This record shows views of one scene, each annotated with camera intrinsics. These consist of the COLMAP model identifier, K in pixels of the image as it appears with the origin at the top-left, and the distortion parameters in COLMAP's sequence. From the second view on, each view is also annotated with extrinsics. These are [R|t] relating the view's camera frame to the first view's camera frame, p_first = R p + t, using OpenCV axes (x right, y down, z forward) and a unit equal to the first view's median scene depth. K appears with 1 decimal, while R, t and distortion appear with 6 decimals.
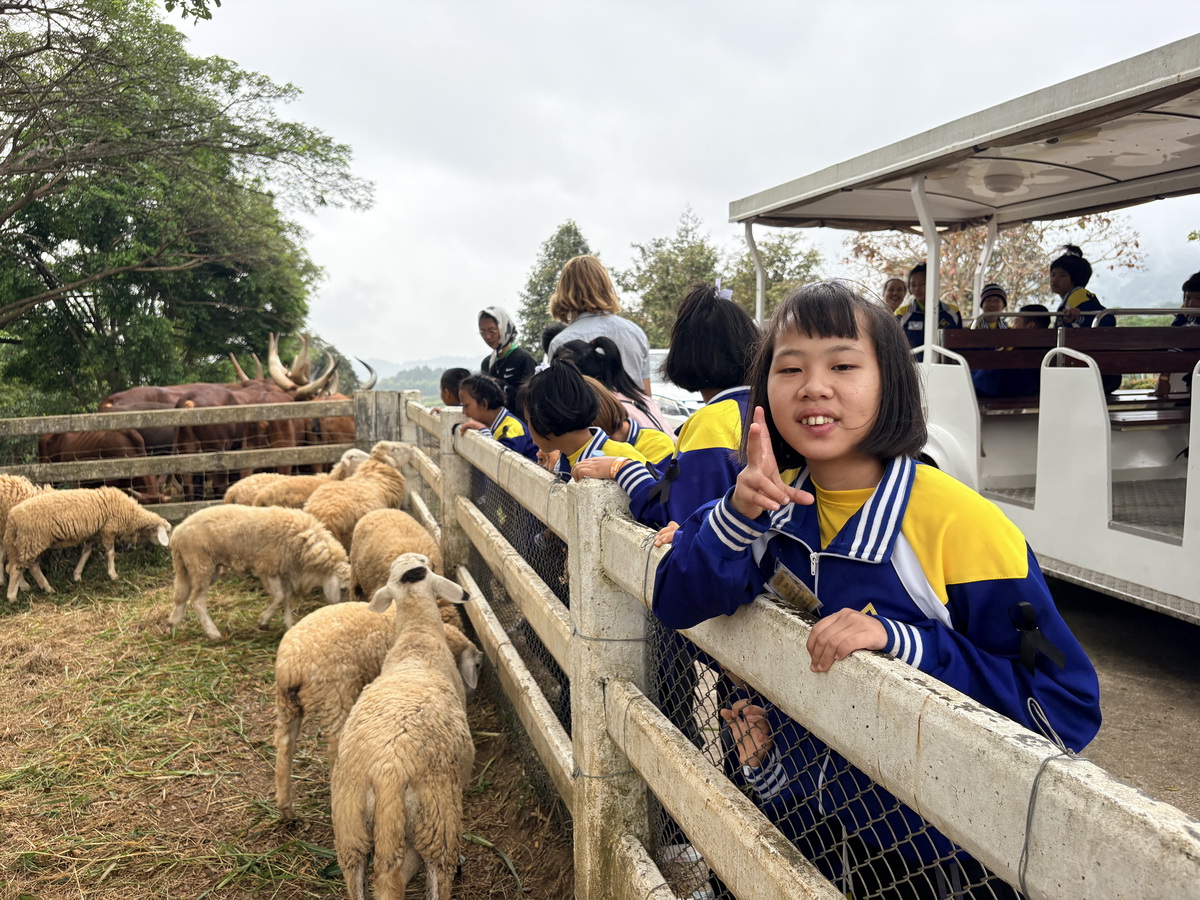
lens RADIAL K [[924.6, 0, 600.0], [0, 924.6, 450.0], [0, 0, 1]] dist [0.038174, -0.004352]
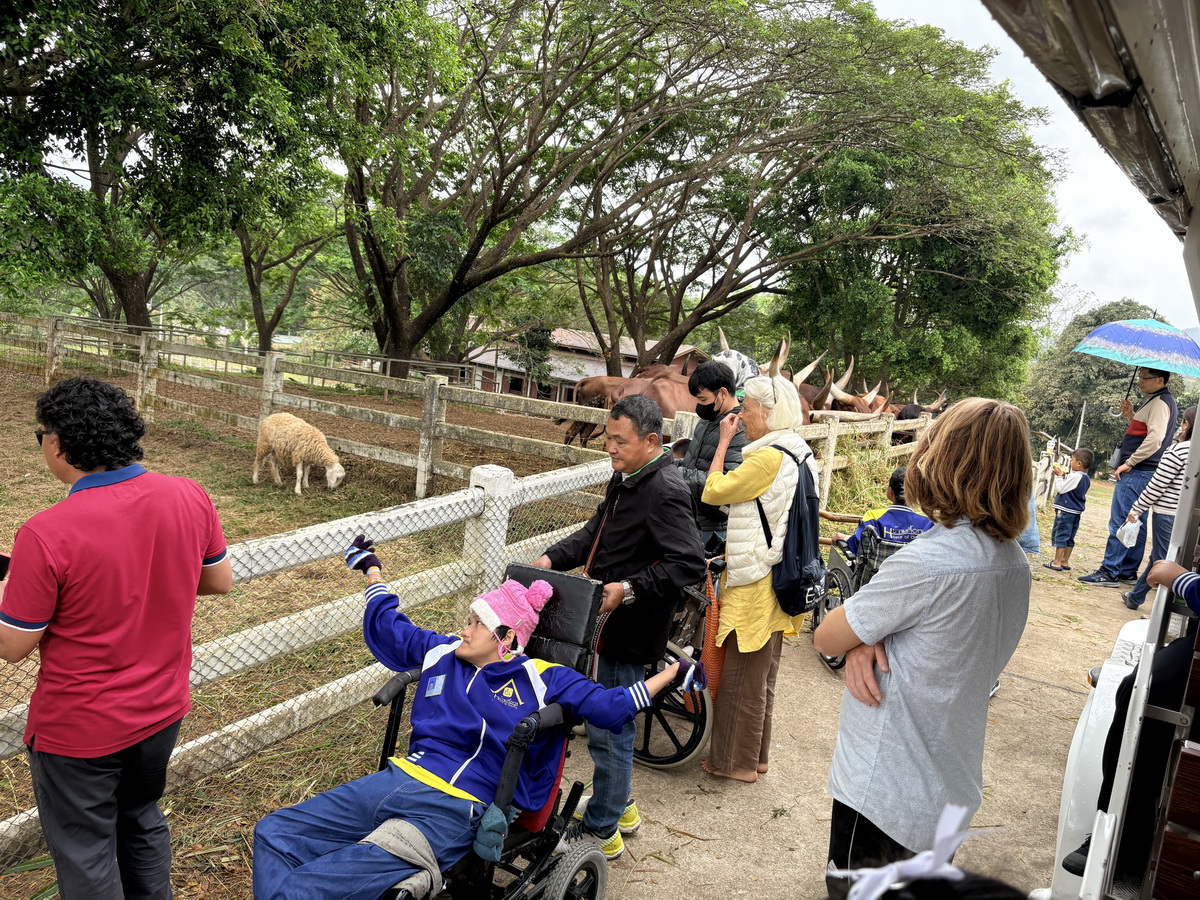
lens RADIAL K [[906.9, 0, 603.0], [0, 906.9, 450.4], [0, 0, 1]] dist [0.079944, -0.107094]
pose [[0.654776, 0.210961, -0.725785, 0.146035], [-0.171853, 0.976661, 0.128842, -0.050893], [0.736026, 0.040365, 0.675749, 0.116270]]
